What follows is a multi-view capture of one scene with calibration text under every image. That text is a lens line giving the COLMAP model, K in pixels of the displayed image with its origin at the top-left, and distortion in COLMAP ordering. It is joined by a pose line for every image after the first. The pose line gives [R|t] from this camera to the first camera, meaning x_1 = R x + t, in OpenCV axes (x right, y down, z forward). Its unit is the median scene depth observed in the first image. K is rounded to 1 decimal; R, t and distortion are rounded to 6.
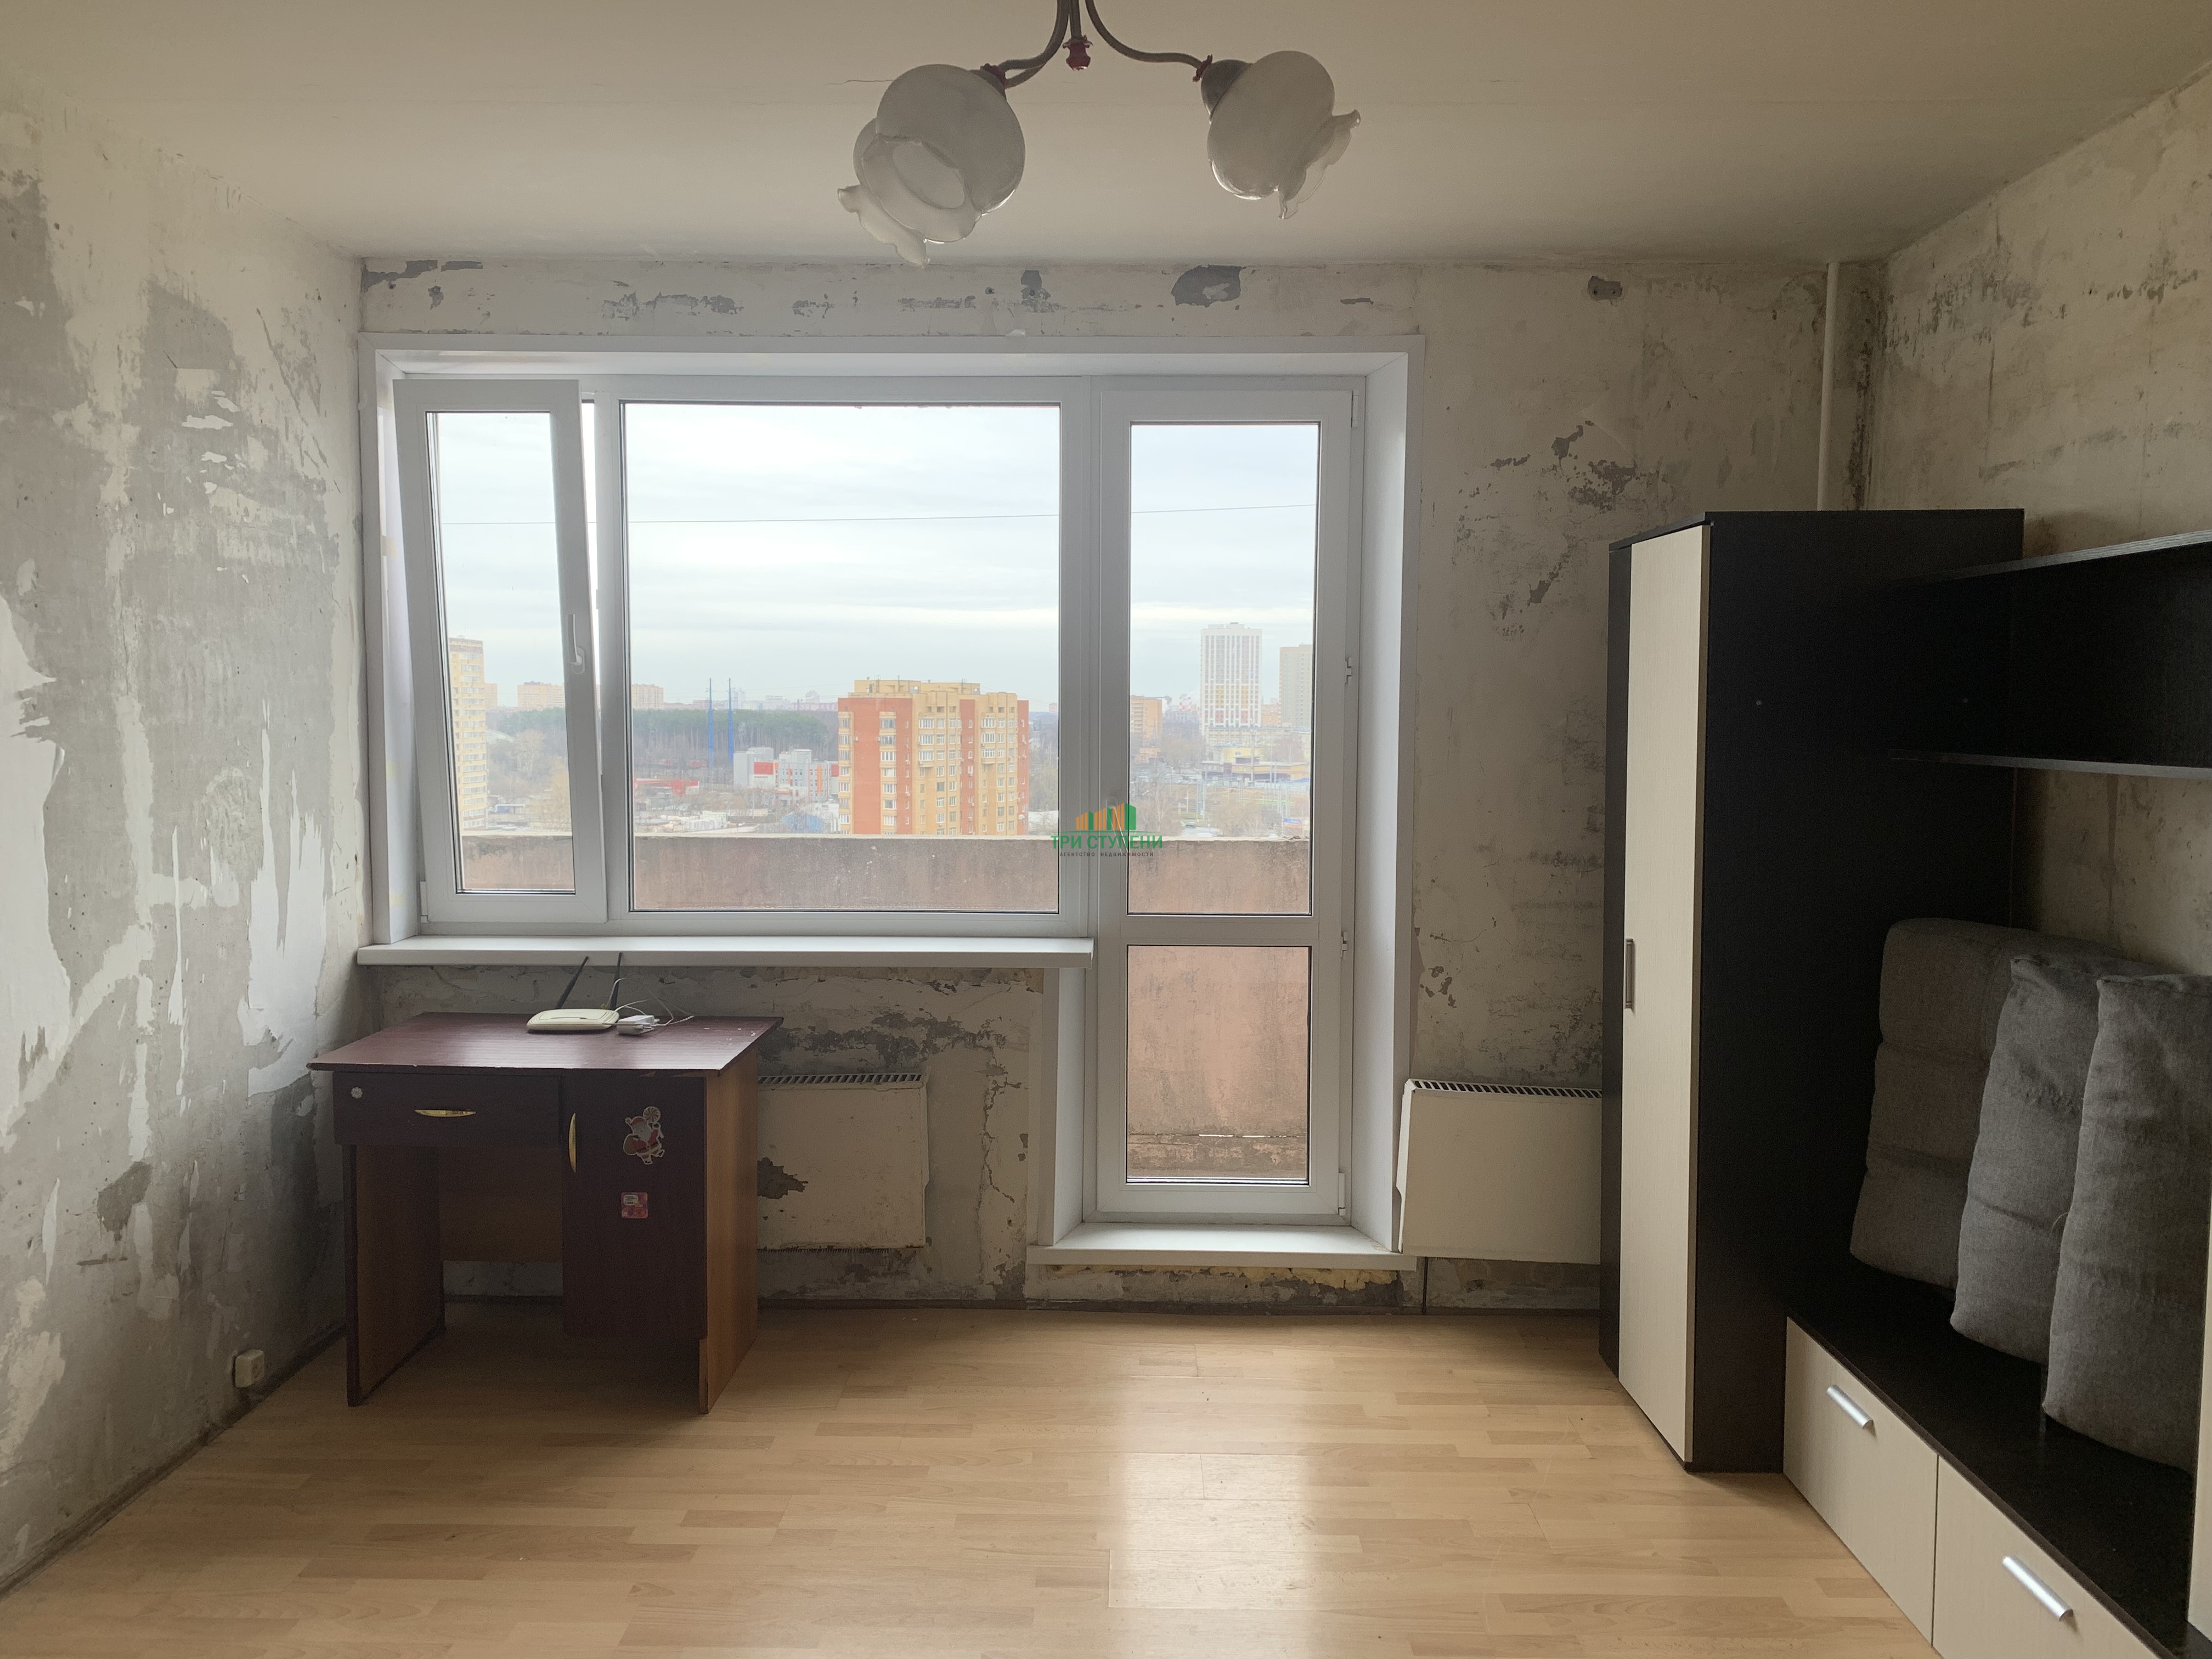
lens RADIAL K [[1678.6, 0, 1085.1], [0, 1678.6, 837.7], [0, 0, 1]] dist [0.067410, -0.085258]
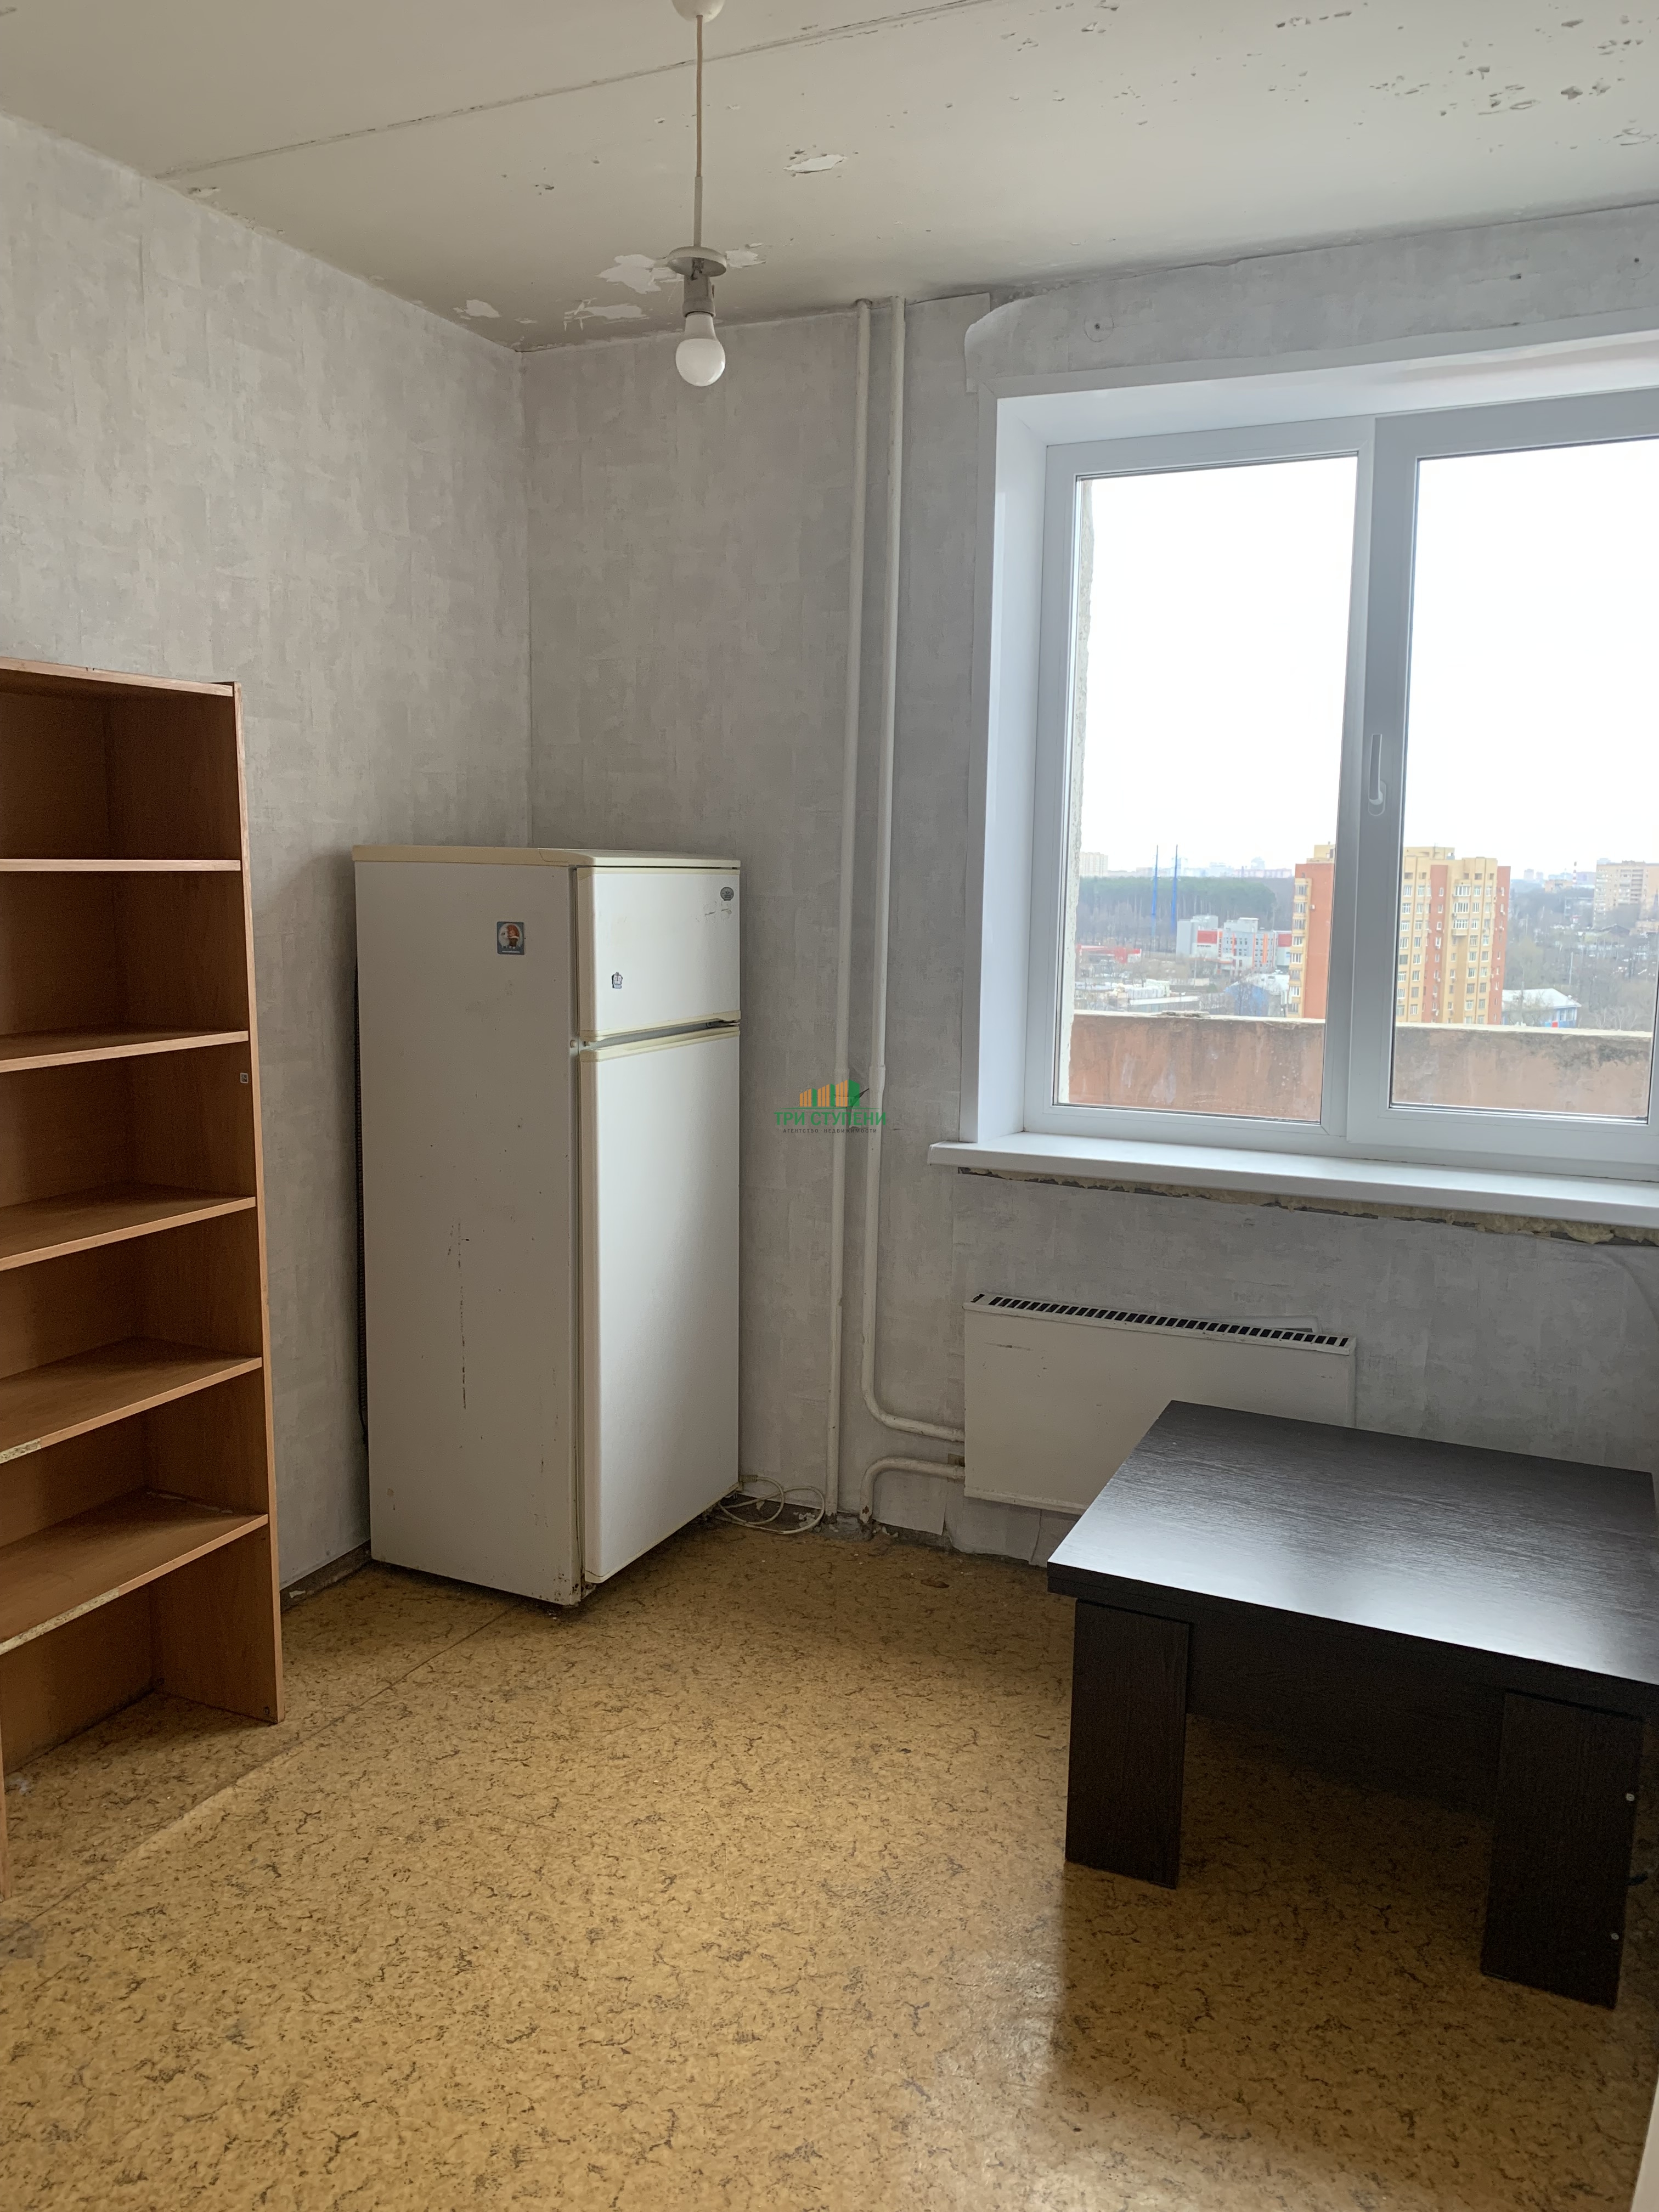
lens RADIAL K [[1678.6, 0, 828.7], [0, 1678.6, 1114.5], [0, 0, 1]] dist [0.067410, -0.085258]
pose [[0.918749, 0.059853, -0.390278, -0.506352], [-0.034703, 0.996859, 0.071185, -0.038137], [0.393313, -0.051858, 0.917941, 0.634684]]
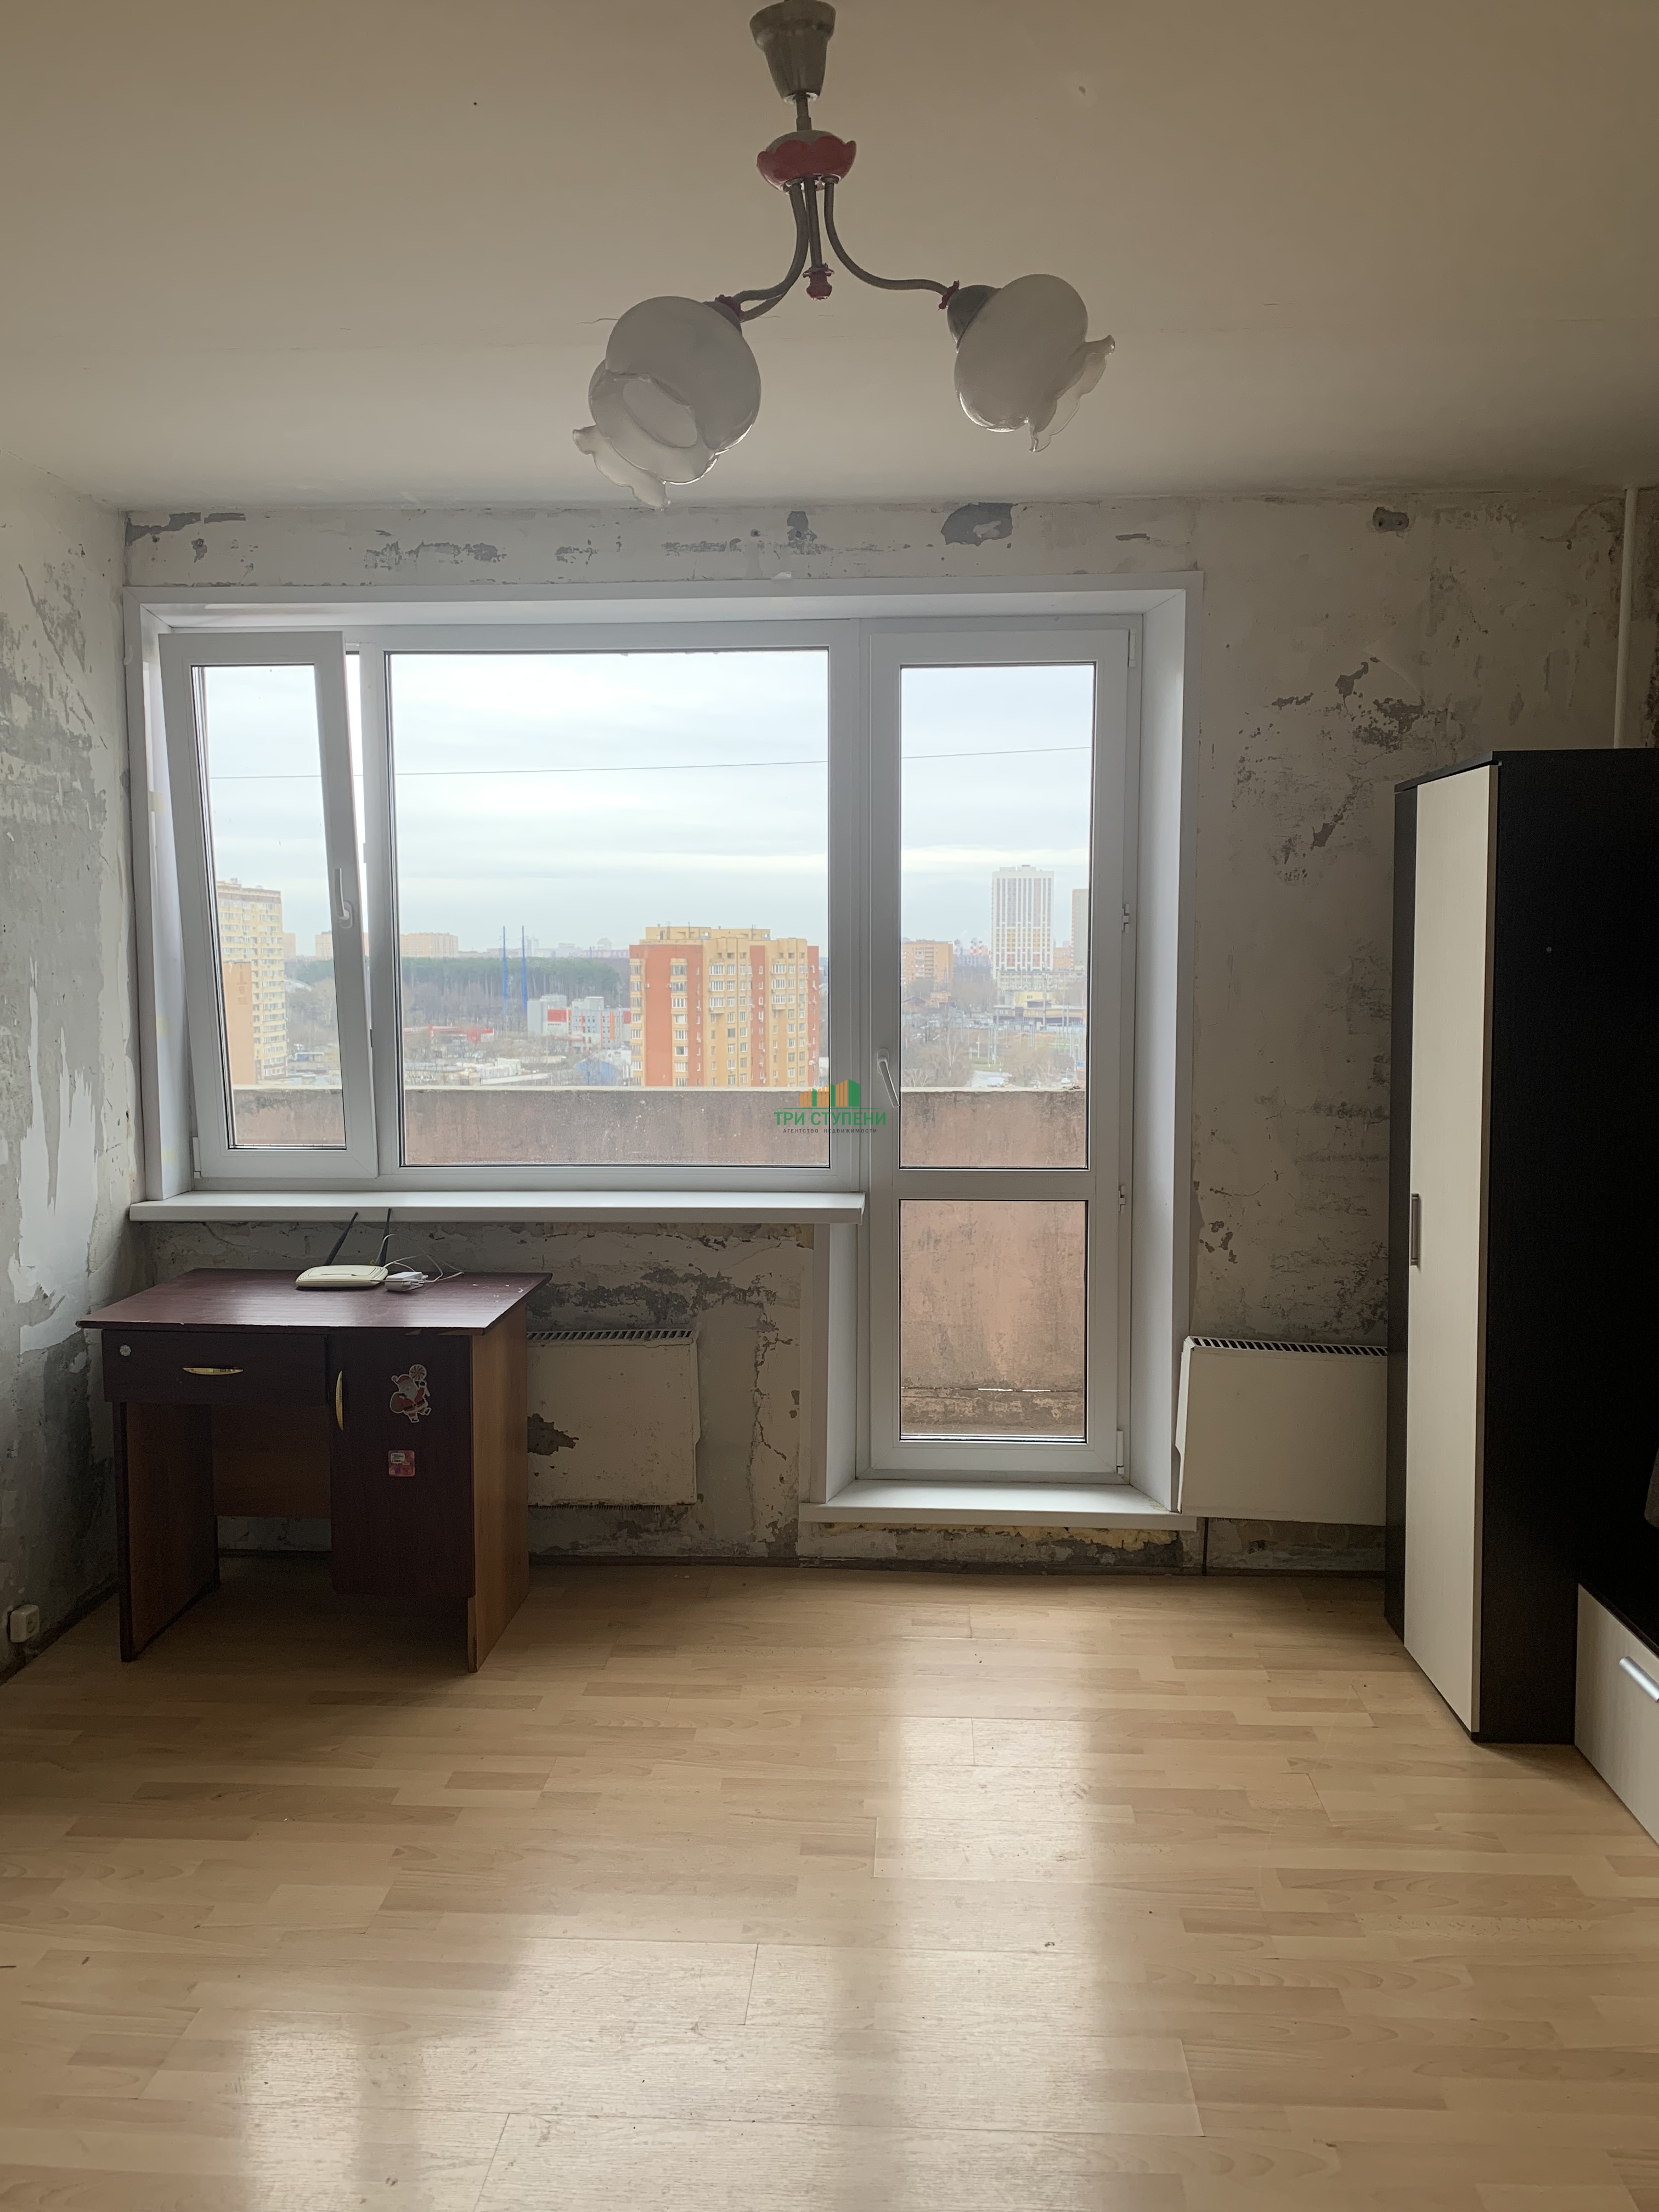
lens RADIAL K [[1678.6, 0, 811.0], [0, 1678.6, 1107.4], [0, 0, 1]] dist [0.067410, -0.085258]
pose [[0.999225, -0.004521, -0.039094, 0.012240], [0.005089, 0.999883, 0.014444, -0.004565], [0.039024, -0.014632, 0.999131, 0.015774]]
